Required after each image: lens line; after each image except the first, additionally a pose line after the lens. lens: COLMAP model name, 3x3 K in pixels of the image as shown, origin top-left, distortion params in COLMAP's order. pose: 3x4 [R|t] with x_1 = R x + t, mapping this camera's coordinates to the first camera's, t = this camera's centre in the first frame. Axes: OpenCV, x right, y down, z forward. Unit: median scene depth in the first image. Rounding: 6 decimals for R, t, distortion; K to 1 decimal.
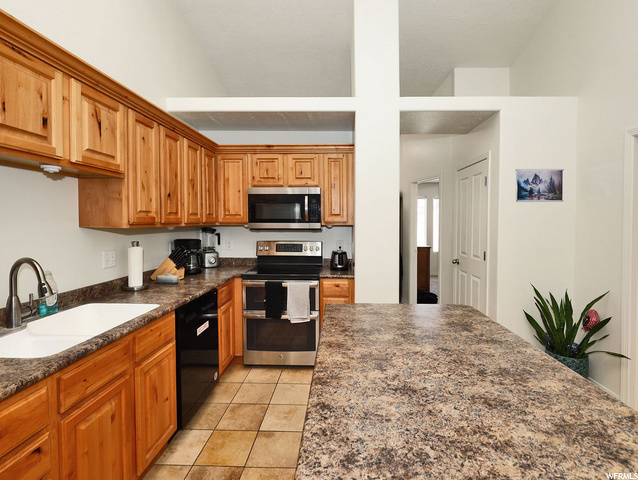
lens RADIAL K [[304.3, 0, 310.2], [0, 304.3, 228.4], [0, 0, 1]] dist [0.000081, -0.000093]
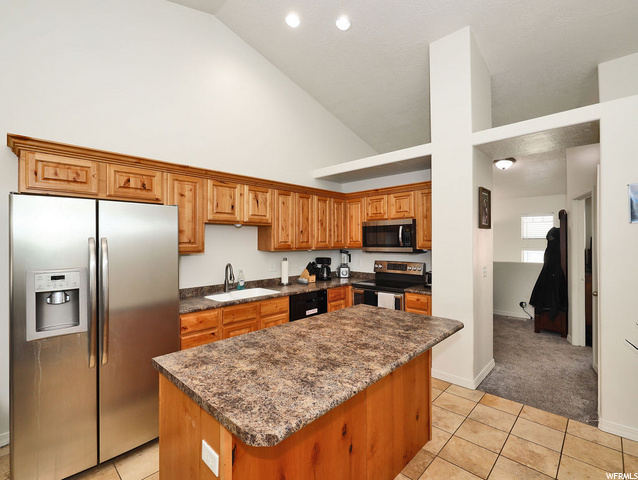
lens RADIAL K [[290.1, 0, 324.3], [0, 290.1, 238.9], [0, 0, 1]] dist [0.000042, 0.000093]
pose [[0.760212, -0.012626, -0.649553, 0.573864], [-0.006668, 0.999607, -0.027234, -0.020416], [0.649641, 0.025035, 0.759829, -0.129453]]
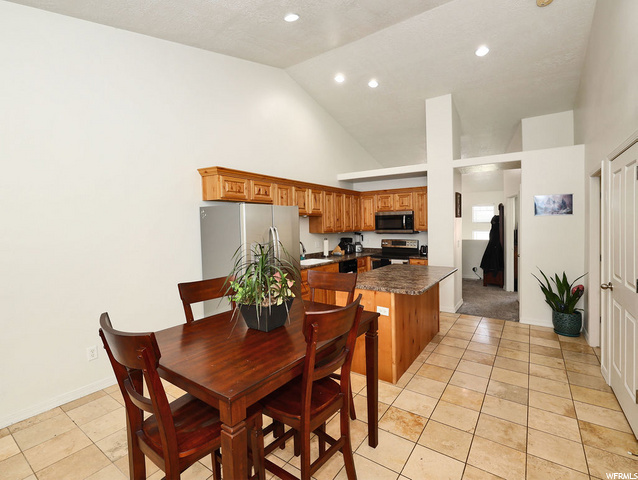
lens RADIAL K [[304.3, 0, 310.2], [0, 304.3, 228.4], [0, 0, 1]] dist [0.000081, -0.000093]
pose [[0.842869, -0.007919, -0.538061, 0.559719], [0.004244, 0.999958, -0.008068, -0.015593], [0.538102, 0.004517, 0.842868, -0.994846]]
